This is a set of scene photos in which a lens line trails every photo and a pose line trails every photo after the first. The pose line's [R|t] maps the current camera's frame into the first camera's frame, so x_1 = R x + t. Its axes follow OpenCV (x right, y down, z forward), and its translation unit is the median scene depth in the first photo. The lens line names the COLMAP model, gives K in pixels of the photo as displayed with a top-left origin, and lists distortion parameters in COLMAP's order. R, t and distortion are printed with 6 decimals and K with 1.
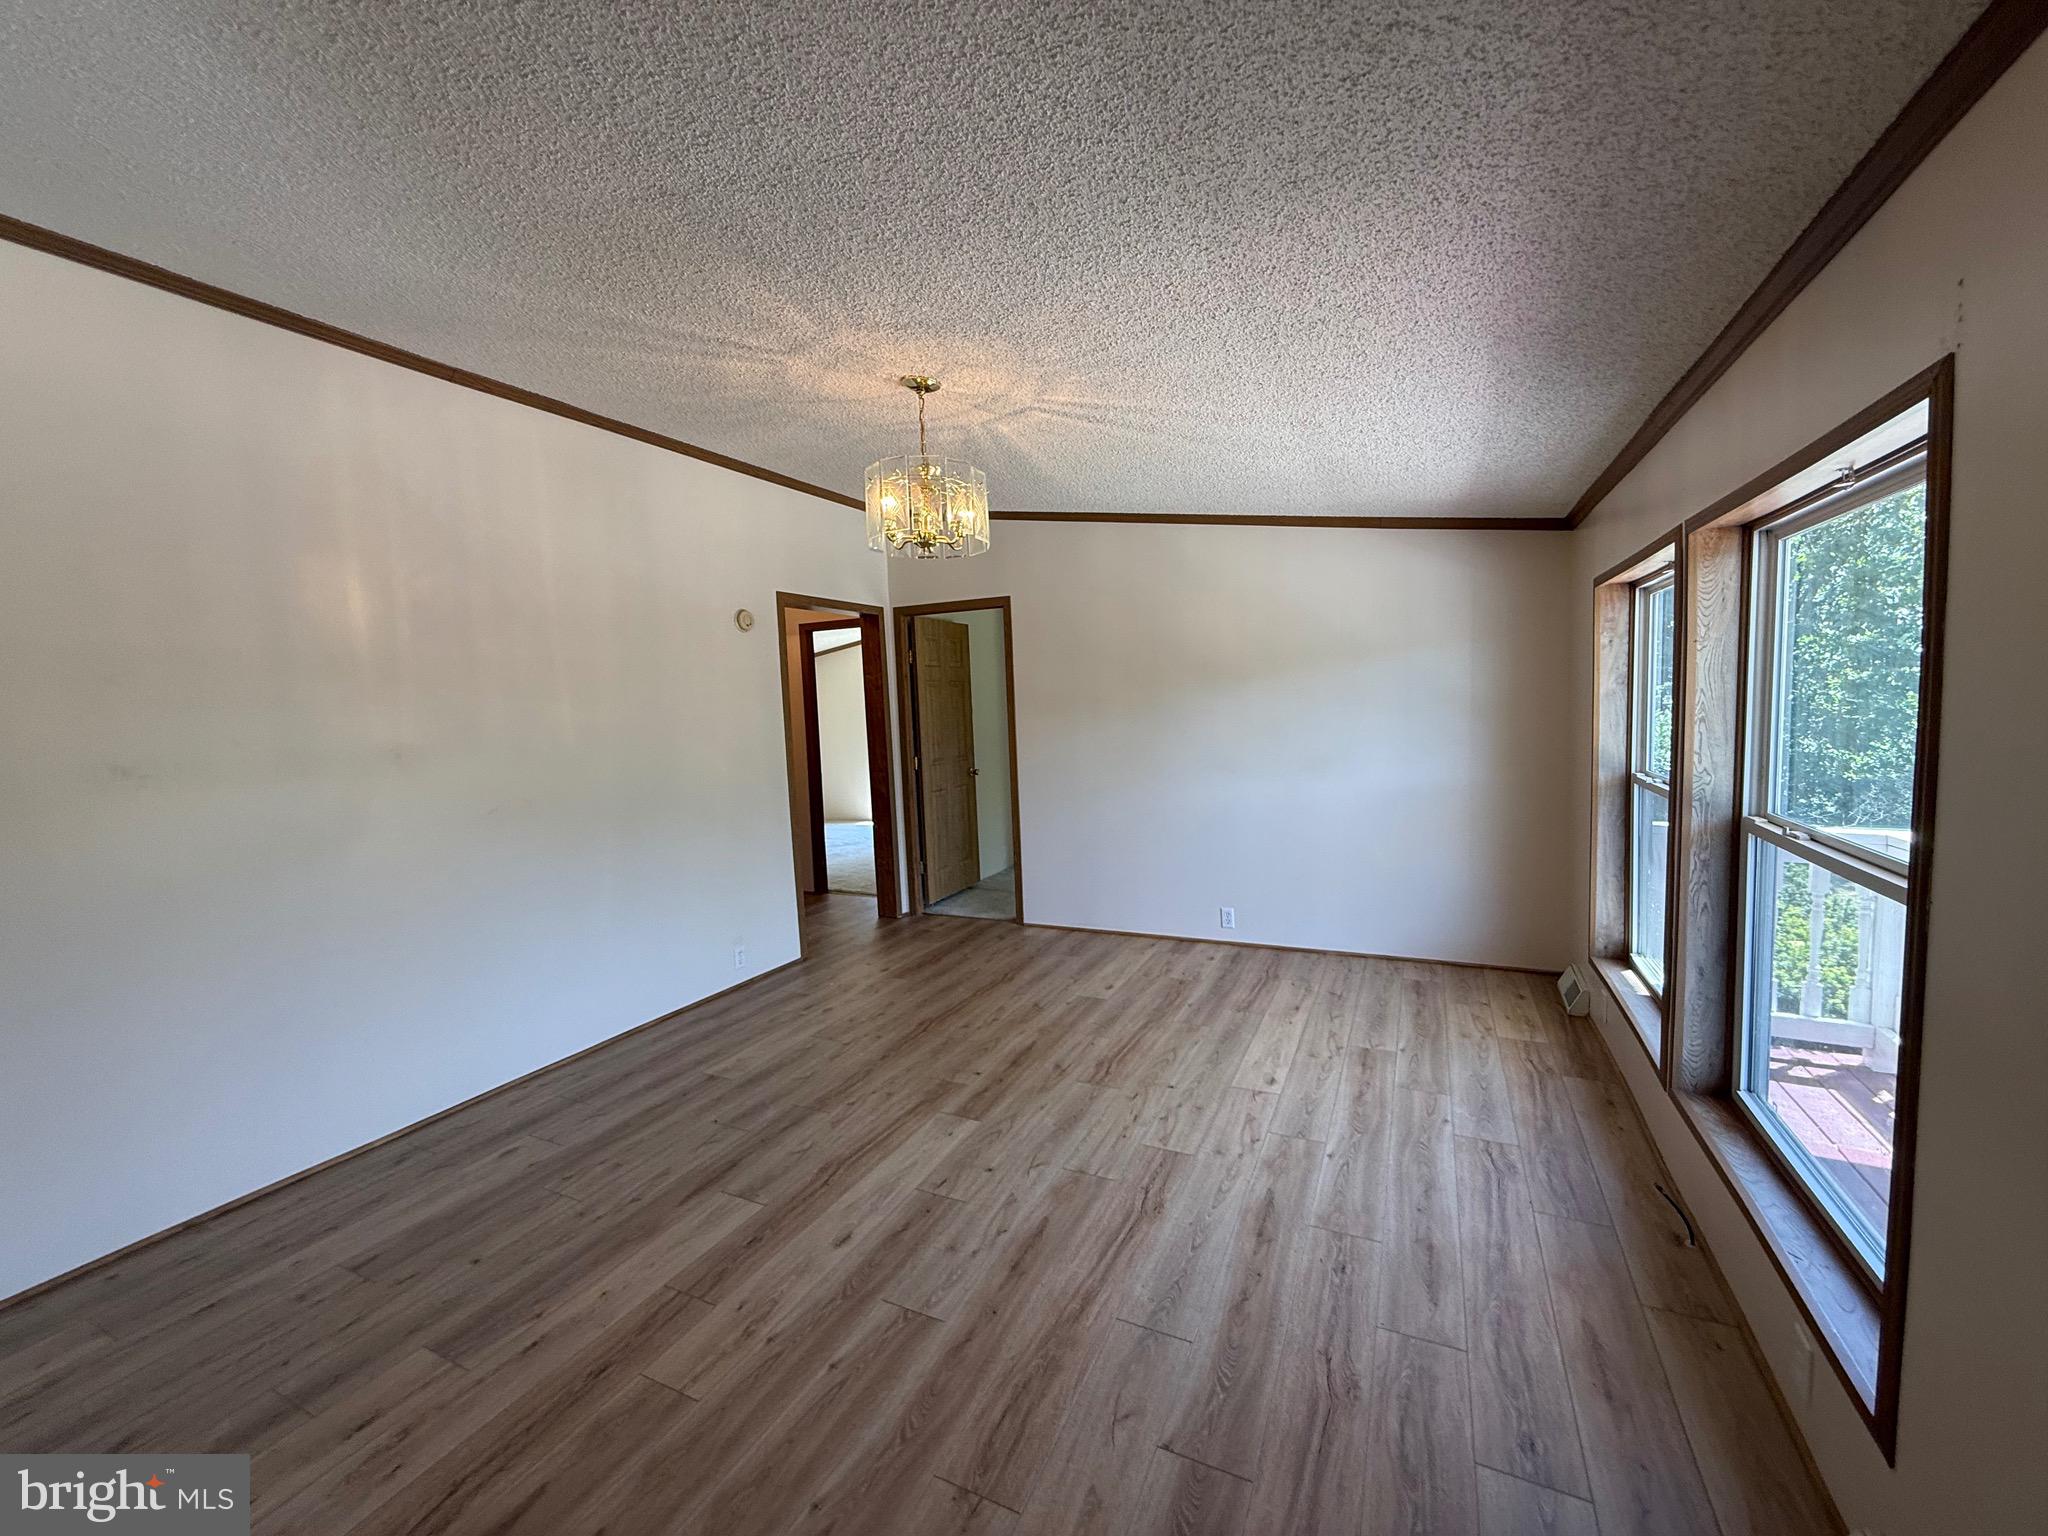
lens RADIAL K [[820.8, 0, 1024.7], [0, 820.8, 769.7], [0, 0, 1]] dist [-0.002363, -0.000262]
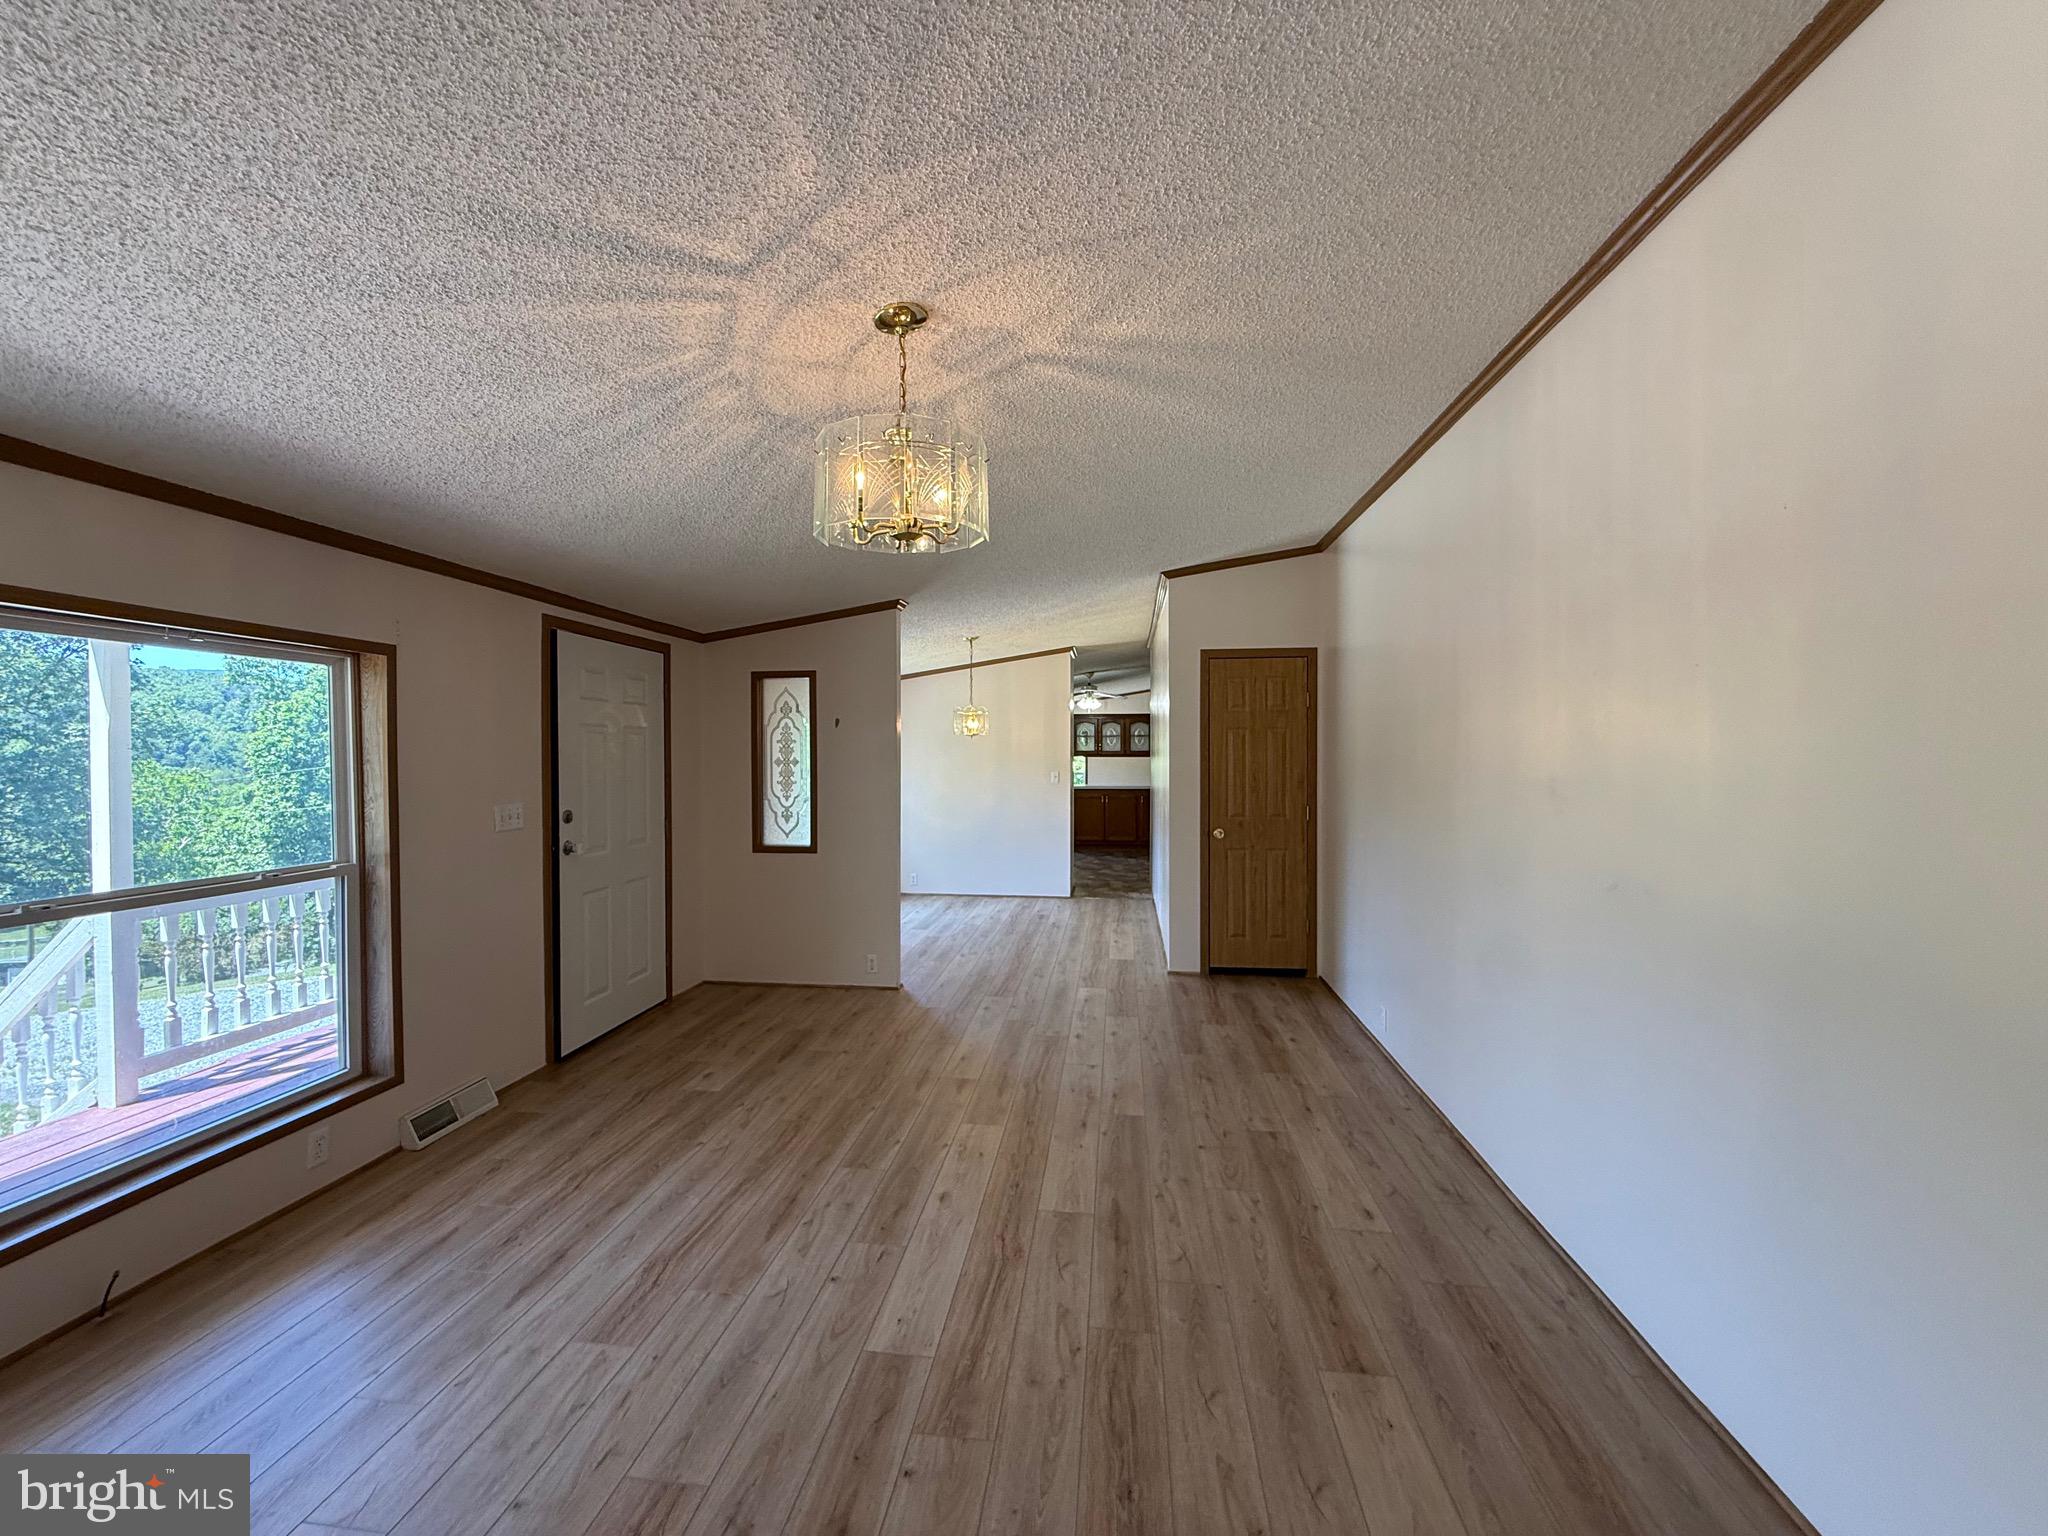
lens RADIAL K [[820.8, 0, 1024.4], [0, 820.8, 768.2], [0, 0, 1]] dist [-0.002363, -0.000262]
pose [[-0.944728, 0.044712, -0.324793, 0.028272], [0.011455, 0.994554, 0.103592, -0.165361], [0.327656, 0.094146, -0.940095, 1.971541]]
